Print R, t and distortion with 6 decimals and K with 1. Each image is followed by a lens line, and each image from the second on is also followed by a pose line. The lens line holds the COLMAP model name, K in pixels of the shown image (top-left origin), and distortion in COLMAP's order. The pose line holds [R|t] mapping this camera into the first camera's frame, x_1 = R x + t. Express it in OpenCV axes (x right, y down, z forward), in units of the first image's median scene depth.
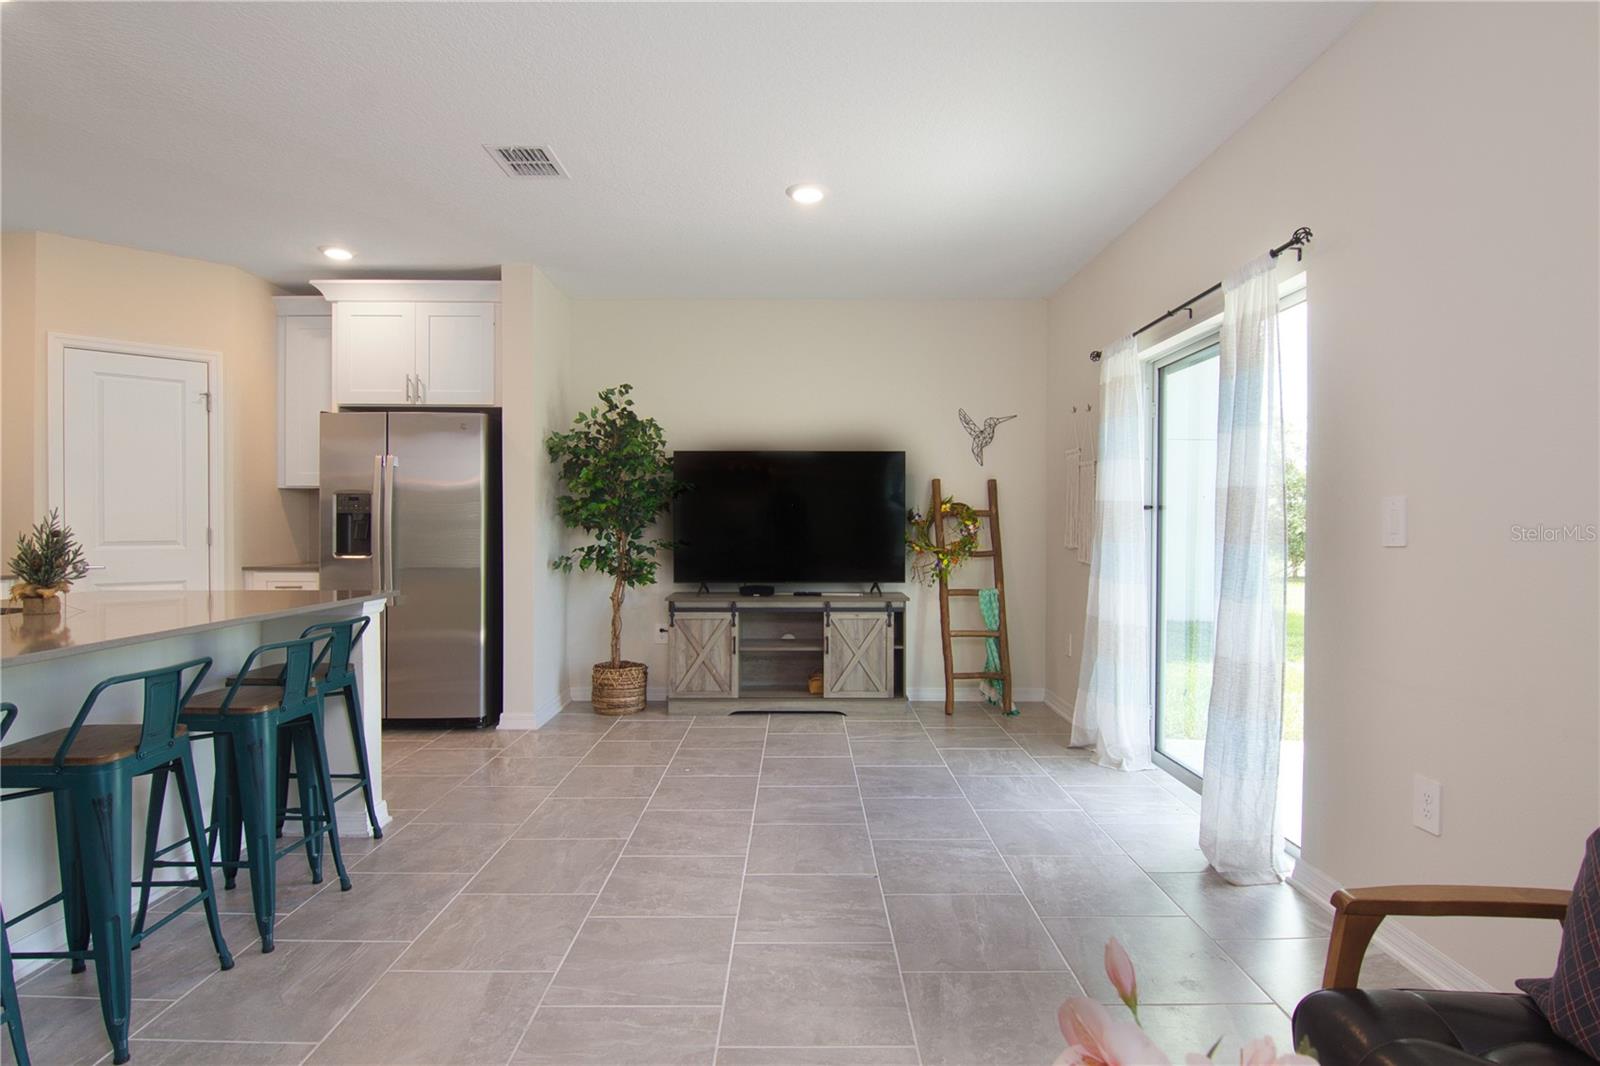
lens RADIAL K [[807.1, 0, 805.4], [0, 807.1, 537.0], [0, 0, 1]] dist [-0.018447, -0.004491]
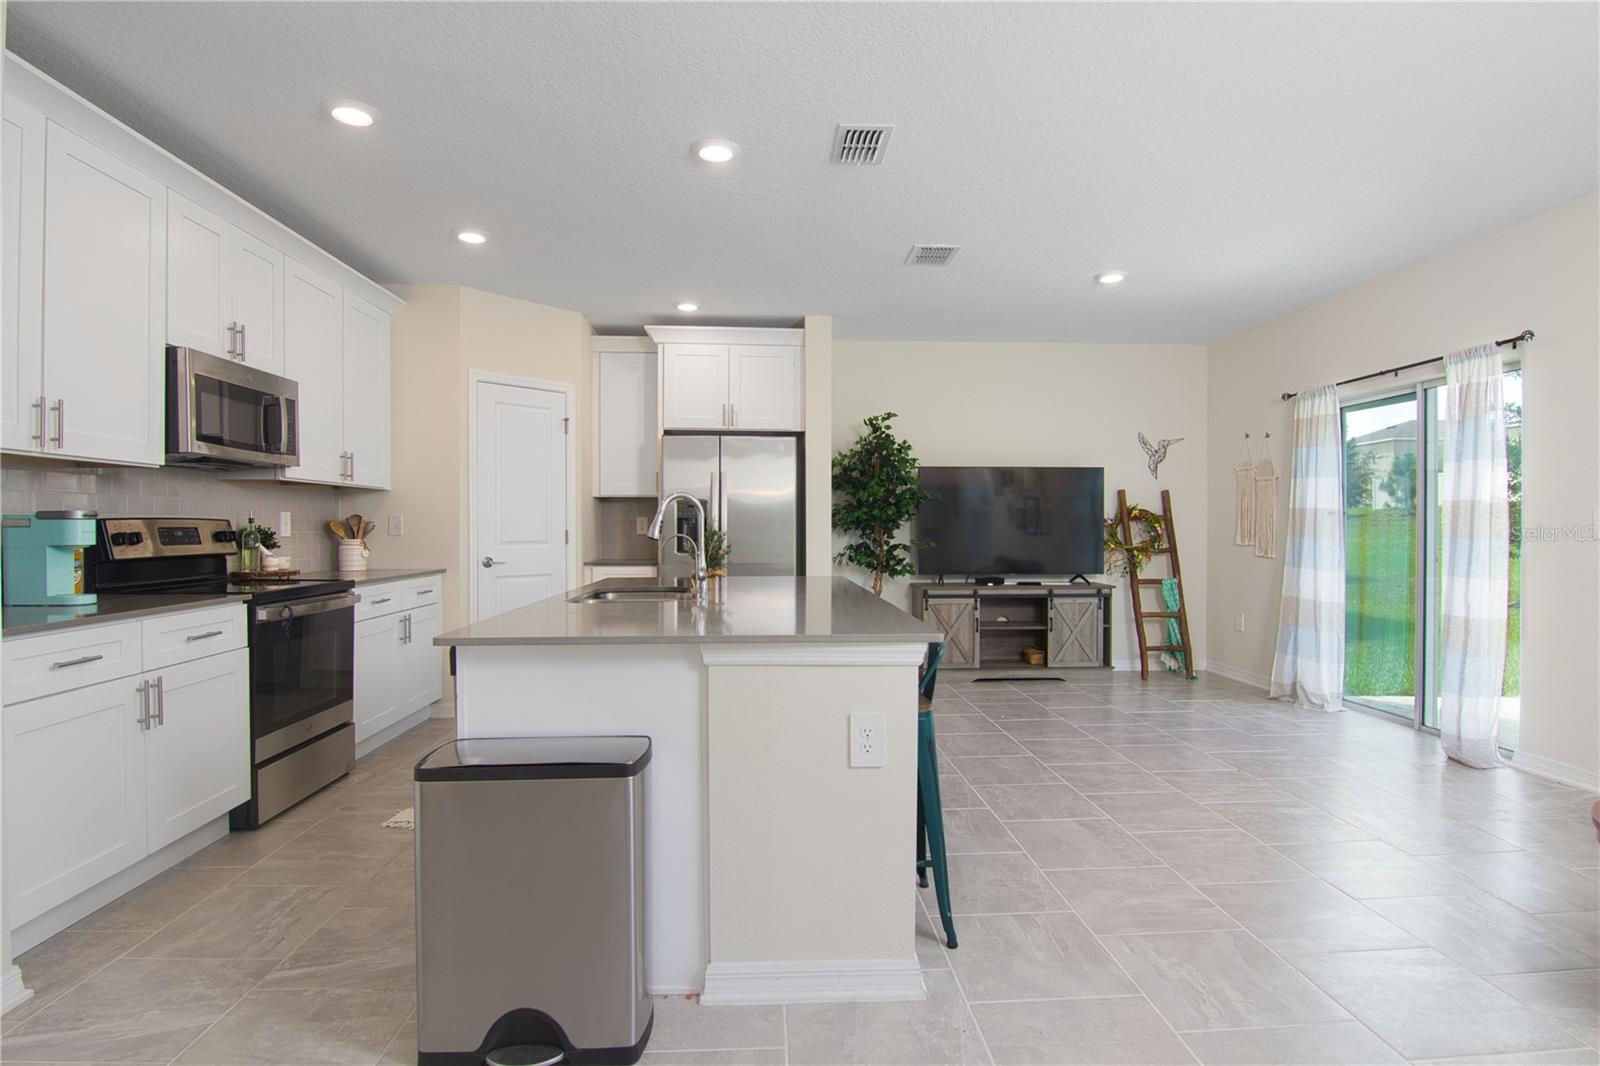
lens RADIAL K [[807.1, 0, 805.0], [0, 807.1, 533.9], [0, 0, 1]] dist [-0.018447, -0.004491]
pose [[0.998734, -0.001199, 0.050285, -0.409700], [0.001617, 0.999964, -0.008282, 0.004969], [-0.050273, 0.008353, 0.998701, -0.213674]]
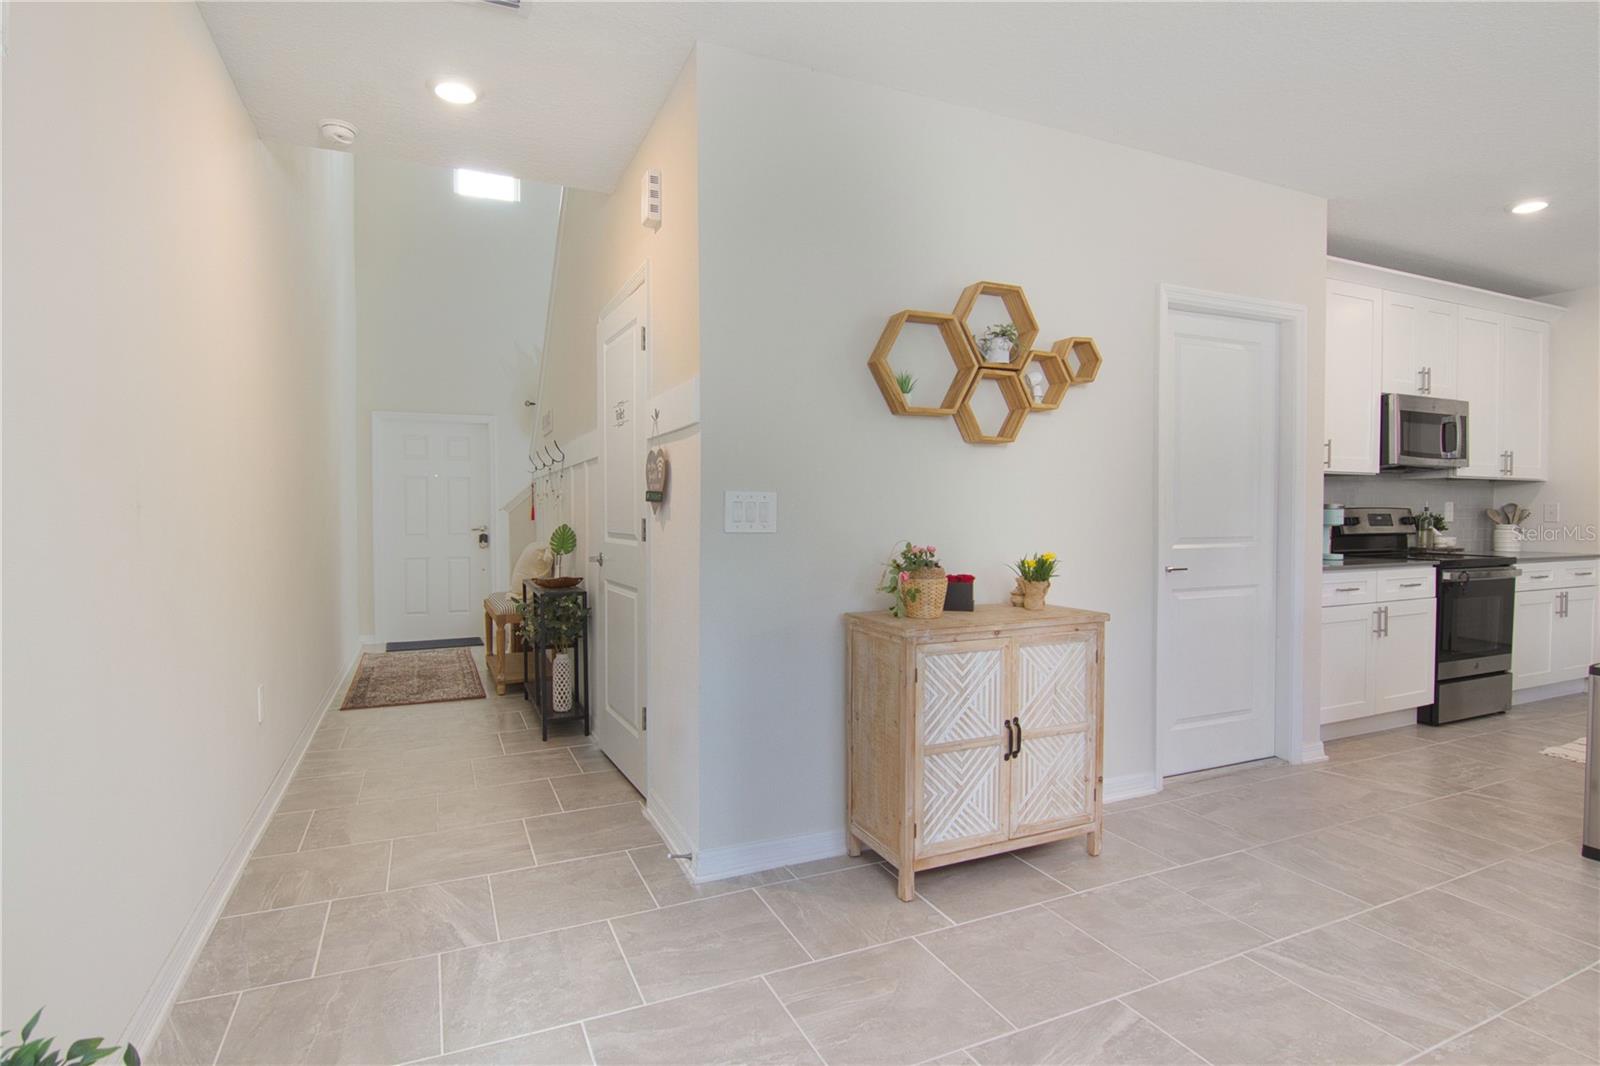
lens RADIAL K [[807.1, 0, 798.2], [0, 807.1, 532.7], [0, 0, 1]] dist [-0.018447, -0.004491]
pose [[0.398032, 0.022548, -0.917095, -0.282584], [-0.016288, 0.999714, 0.017510, 0.010638], [0.917227, 0.007968, 0.398285, -0.574475]]
